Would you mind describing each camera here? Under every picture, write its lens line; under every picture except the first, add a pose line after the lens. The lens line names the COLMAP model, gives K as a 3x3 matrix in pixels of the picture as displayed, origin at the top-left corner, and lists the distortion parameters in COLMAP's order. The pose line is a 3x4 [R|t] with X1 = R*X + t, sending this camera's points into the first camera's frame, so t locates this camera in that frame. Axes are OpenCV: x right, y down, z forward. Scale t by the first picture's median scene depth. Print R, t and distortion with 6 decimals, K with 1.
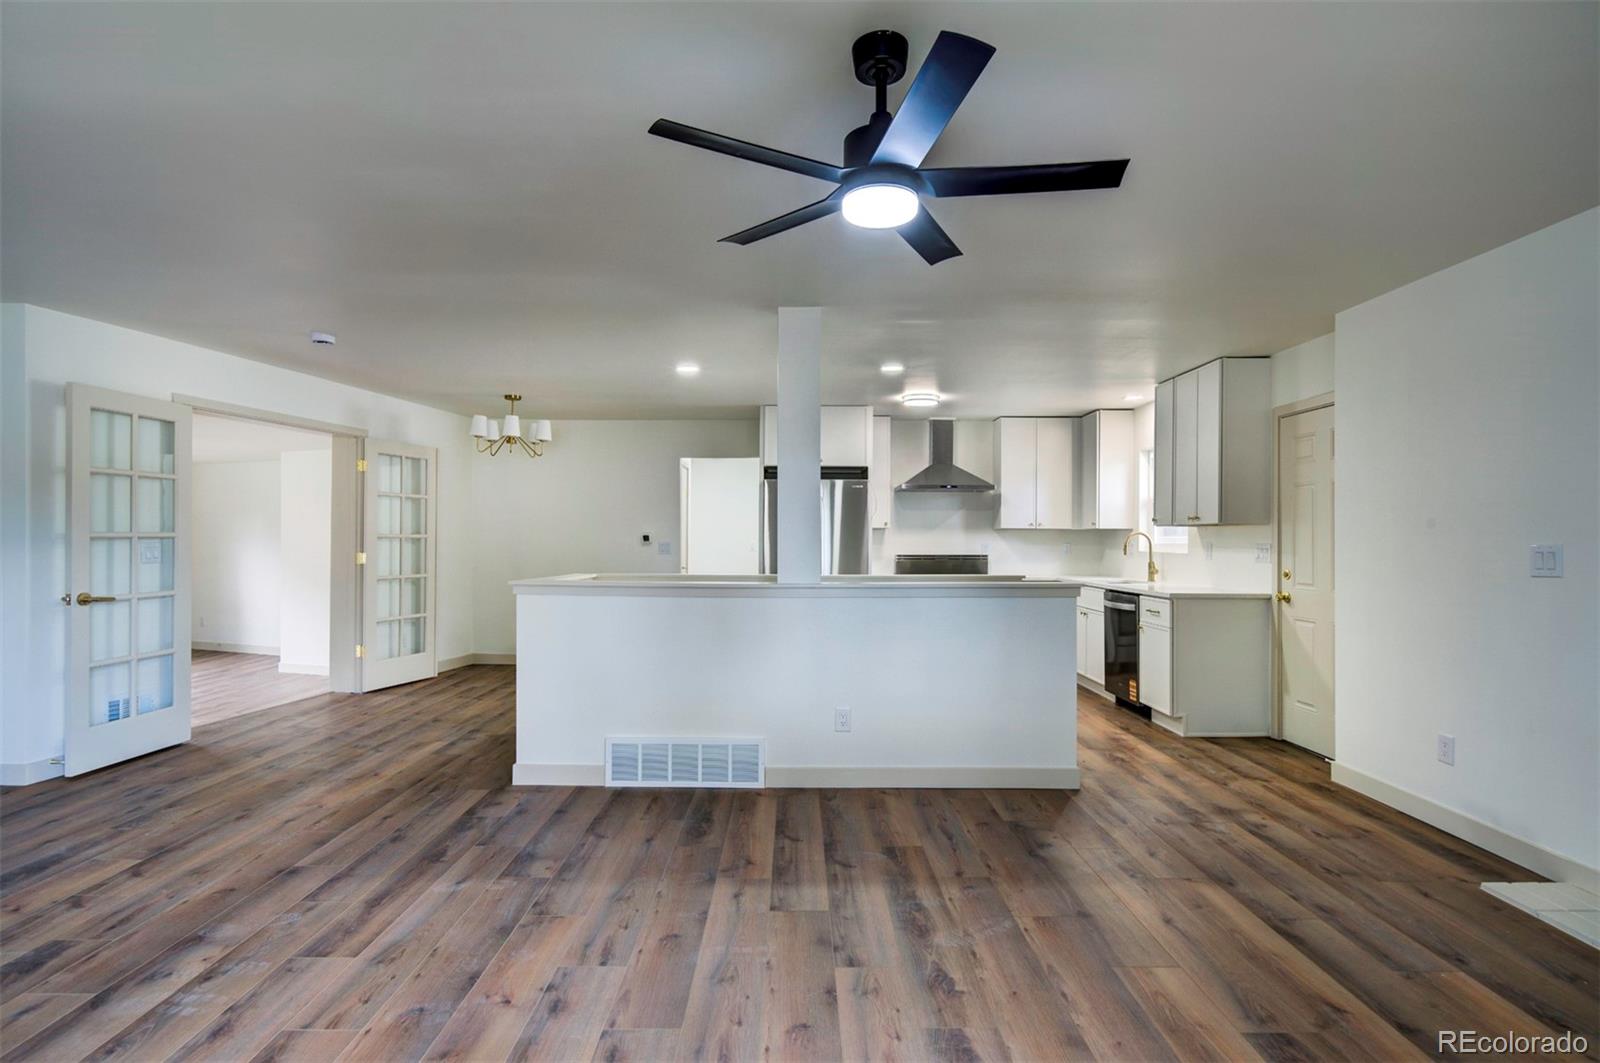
lens RADIAL K [[790.6, 0, 800.0], [0, 790.6, 531.5], [0, 0, 1]] dist [0.002094, 0.001151]
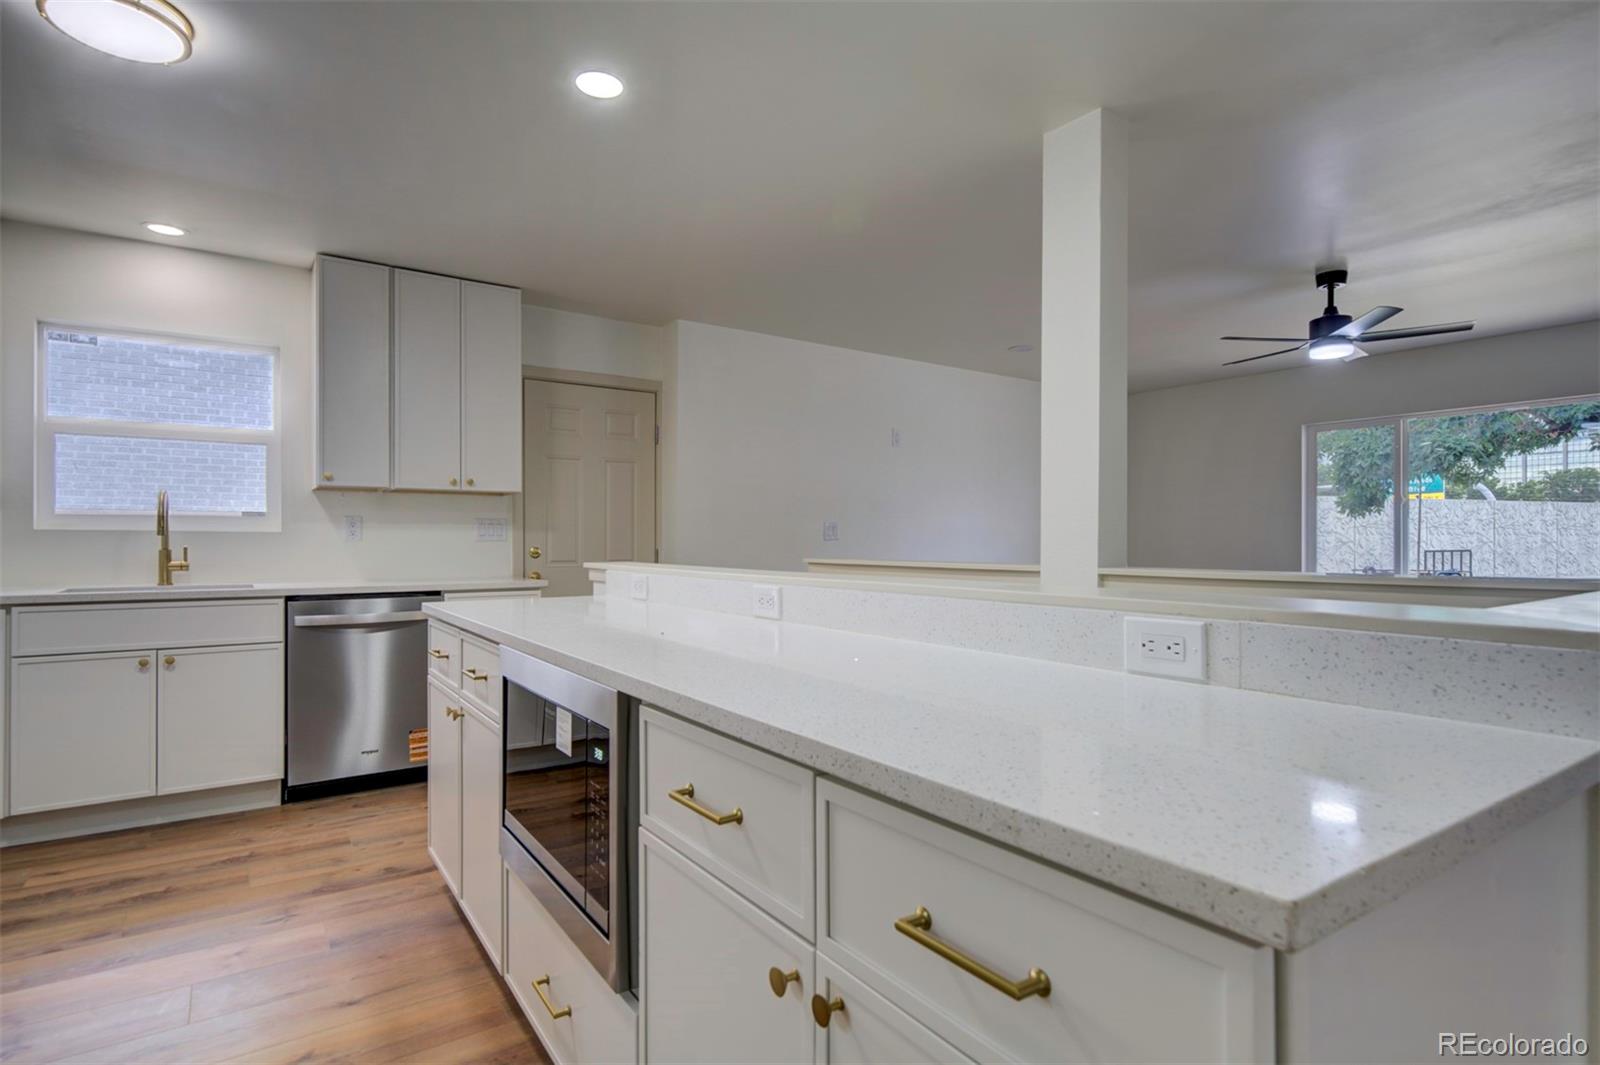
lens RADIAL K [[807.5, 0, 800.0], [0, 807.5, 532.5], [0, 0, 1]] dist [0.000388, 0.000244]
pose [[-0.567633, 0.008526, 0.823238, -0.440350], [-0.008117, 0.999840, -0.015952, 0.058175], [-0.823242, -0.015737, -0.567473, 1.728104]]
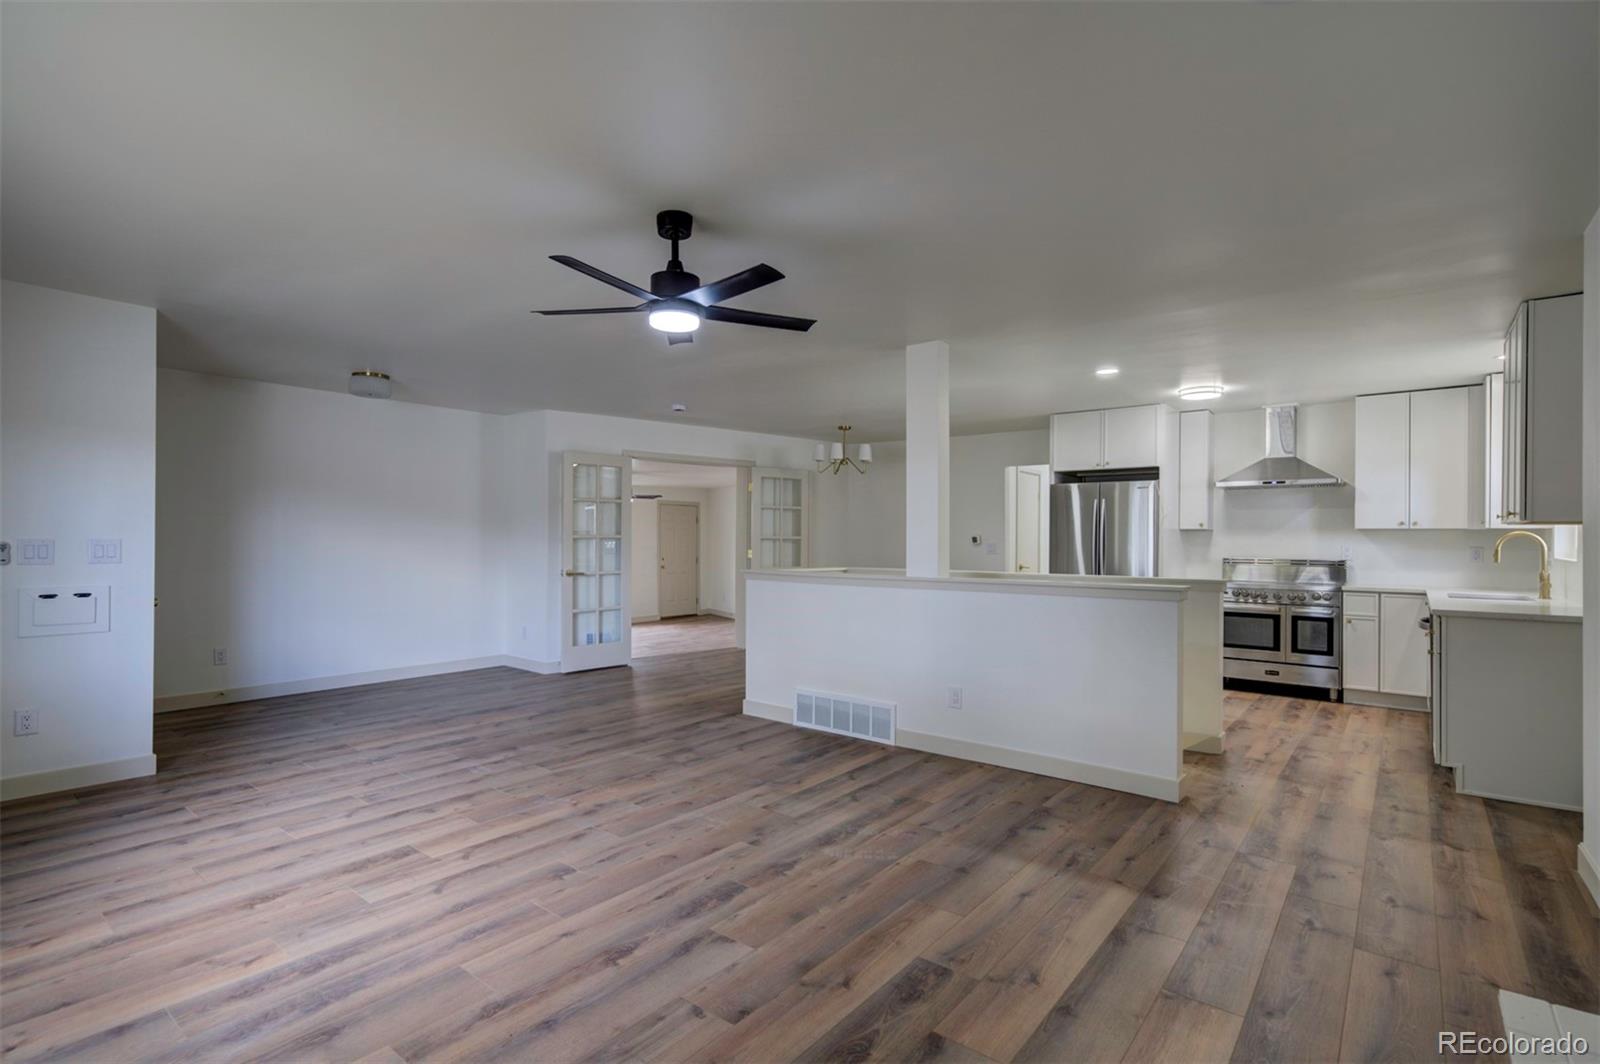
lens RADIAL K [[764.2, 0, 800.0], [0, 764.2, 532.0], [0, 0, 1]] dist [-0.002980, 0.000884]
pose [[0.778502, -0.004812, -0.627623, 0.628685], [0.002963, 0.999988, -0.003991, 0.002428], [0.627635, 0.001247, 0.778507, 0.001777]]
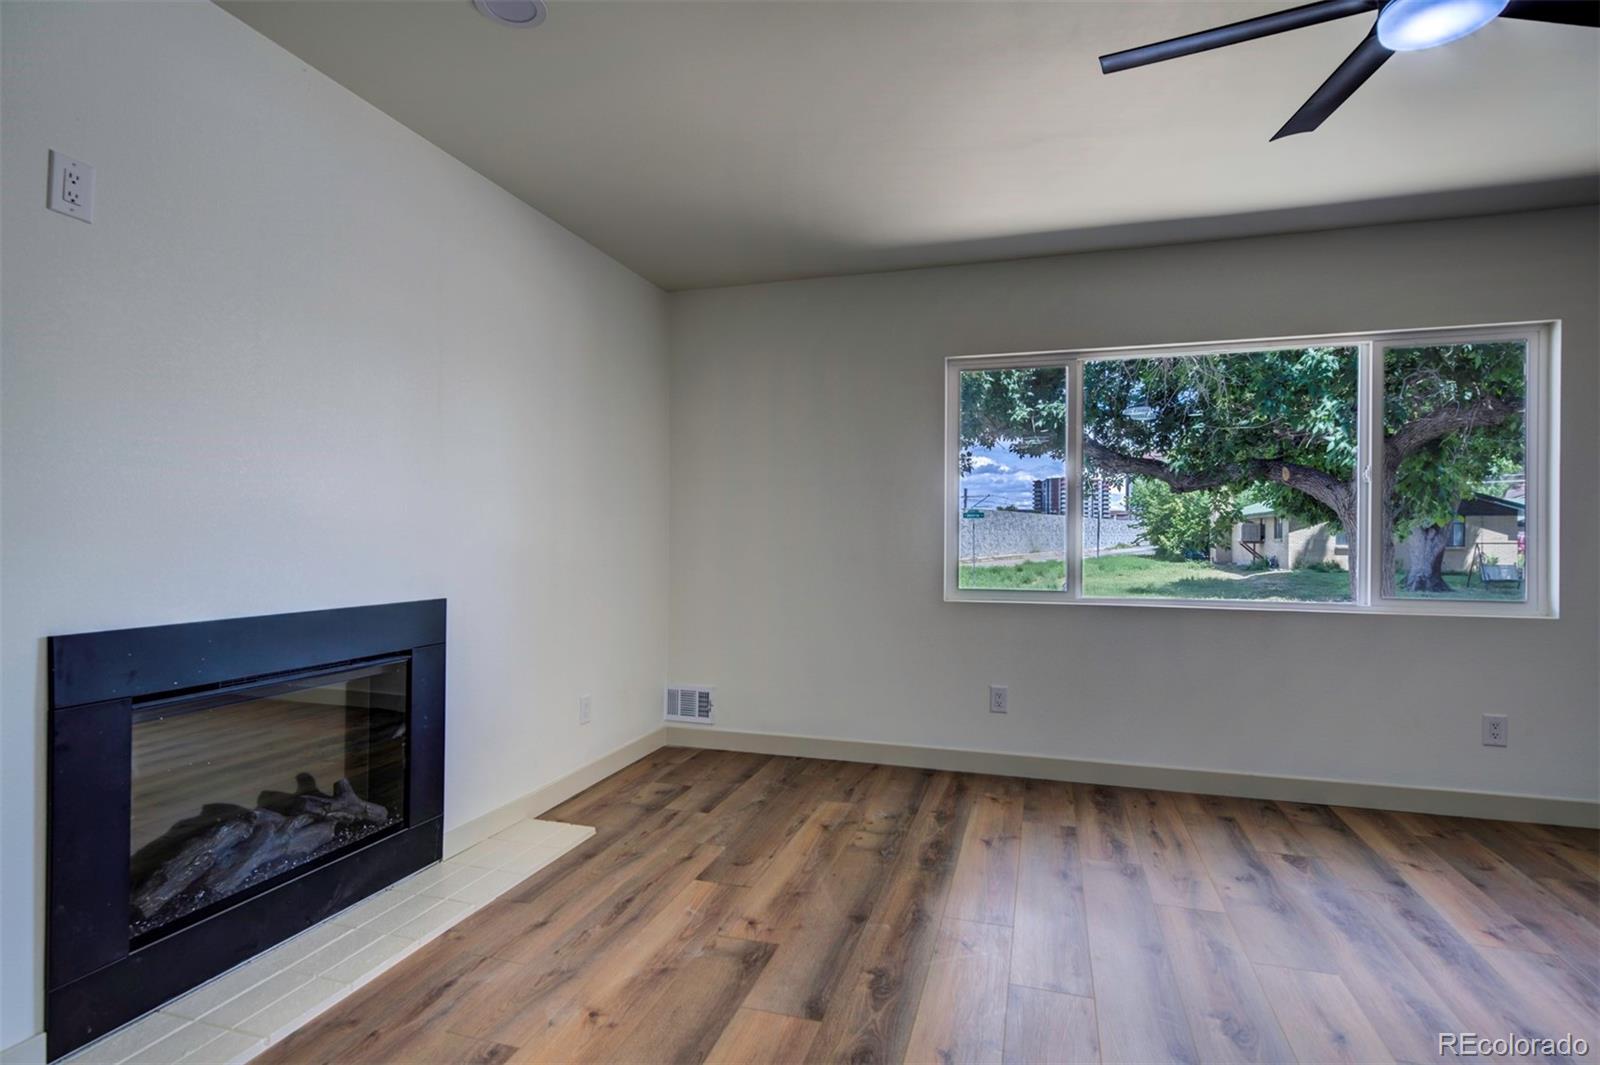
lens RADIAL K [[807.5, 0, 800.0], [0, 807.5, 532.5], [0, 0, 1]] dist [0.000388, 0.000244]
pose [[-0.954625, -0.005213, 0.297765, 0.225782], [-0.008870, 0.999901, -0.010933, 0.041977], [-0.297679, -0.013078, -0.954576, 0.975935]]
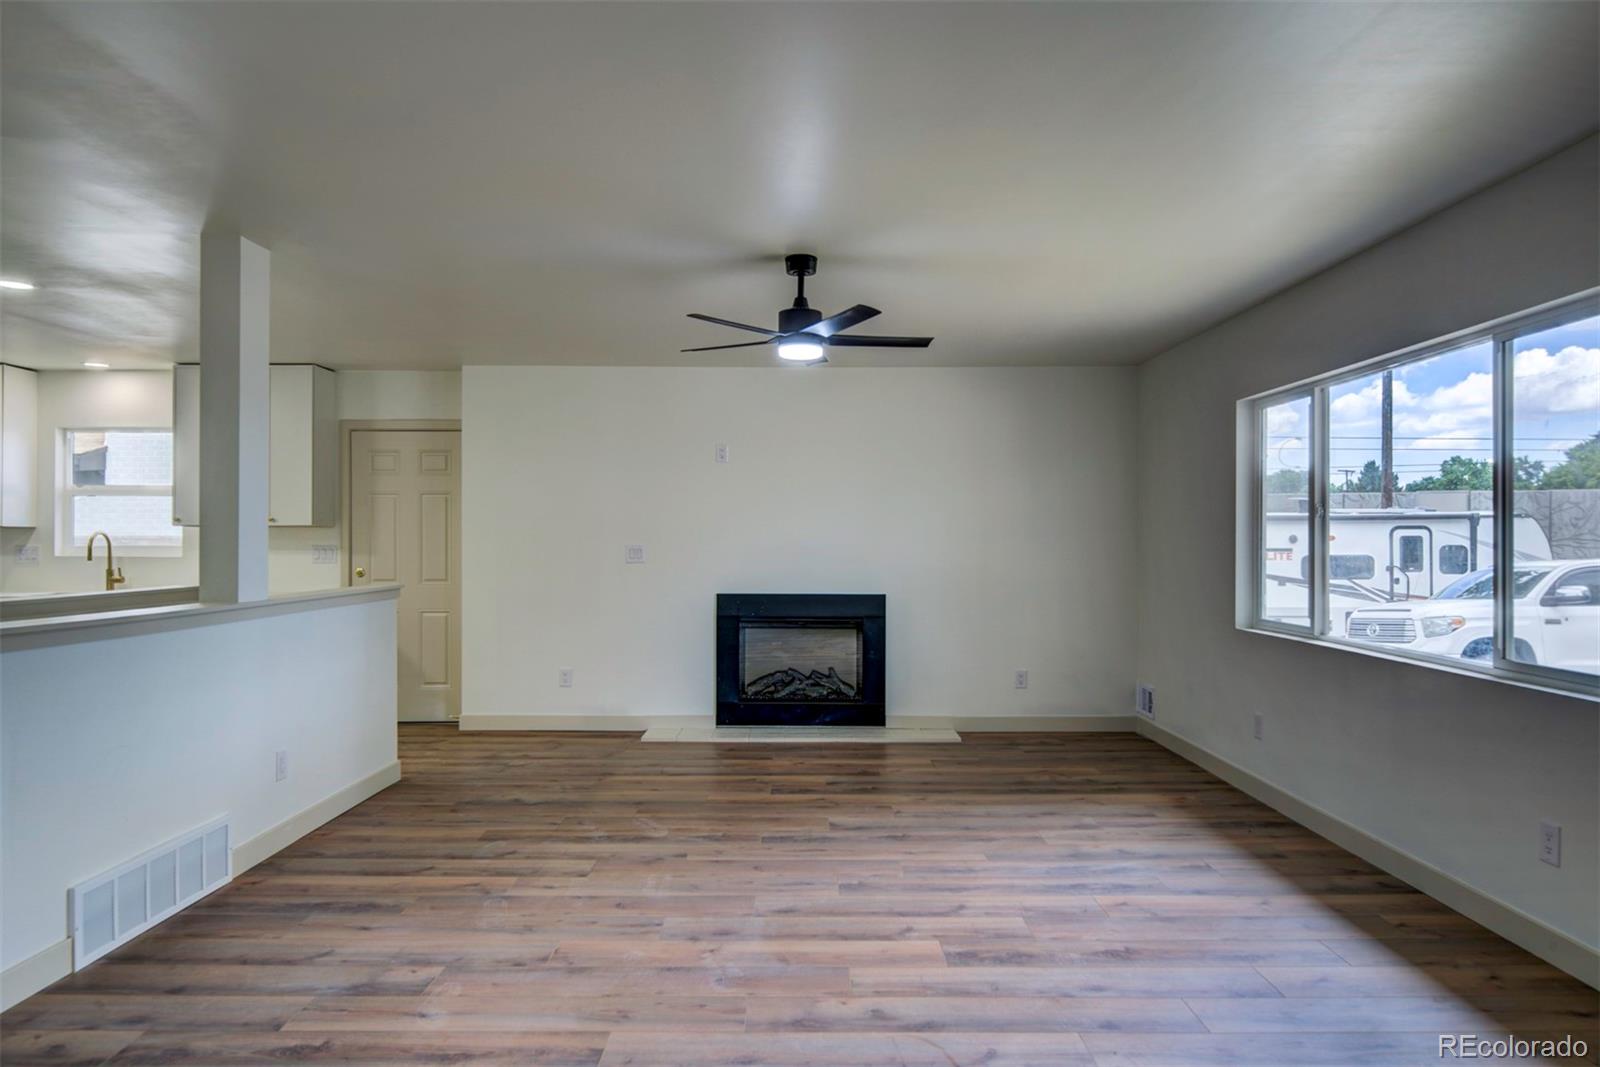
lens RADIAL K [[1004.1, 0, 800.0], [0, 1004.1, 533.5], [0, 0, 1]] dist [-0.006156, -0.001289]
pose [[-0.001169, 0.006123, 0.999981, -1.070925], [-0.012017, 0.999909, -0.006137, -0.000066], [-0.999927, -0.012024, -0.001095, 0.518609]]
